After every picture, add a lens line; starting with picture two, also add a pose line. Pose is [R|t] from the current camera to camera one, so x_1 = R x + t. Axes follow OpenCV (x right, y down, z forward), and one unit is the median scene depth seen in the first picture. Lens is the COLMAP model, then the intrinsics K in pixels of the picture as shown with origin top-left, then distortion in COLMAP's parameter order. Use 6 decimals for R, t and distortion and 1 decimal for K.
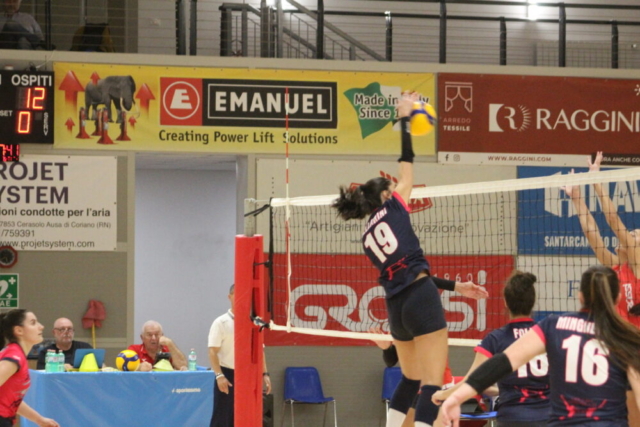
lens RADIAL K [[2947.4, 0, 317.5], [0, 2947.4, 216.8], [0, 0, 1]] dist [0.242407, 0.000000]
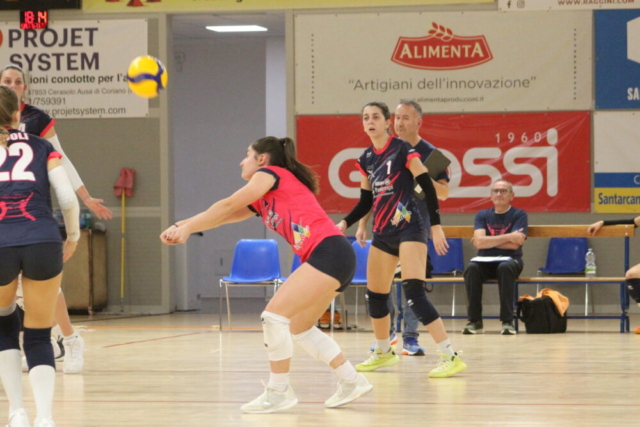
lens RADIAL K [[2947.4, 0, 323.8], [0, 2947.4, 214.6], [0, 0, 1]] dist [0.242407, 0.000000]
pose [[0.851330, -0.005307, -0.524603, 0.491242], [0.029826, 0.998821, 0.038299, 0.008252], [0.523781, -0.048252, 0.850485, 0.206397]]
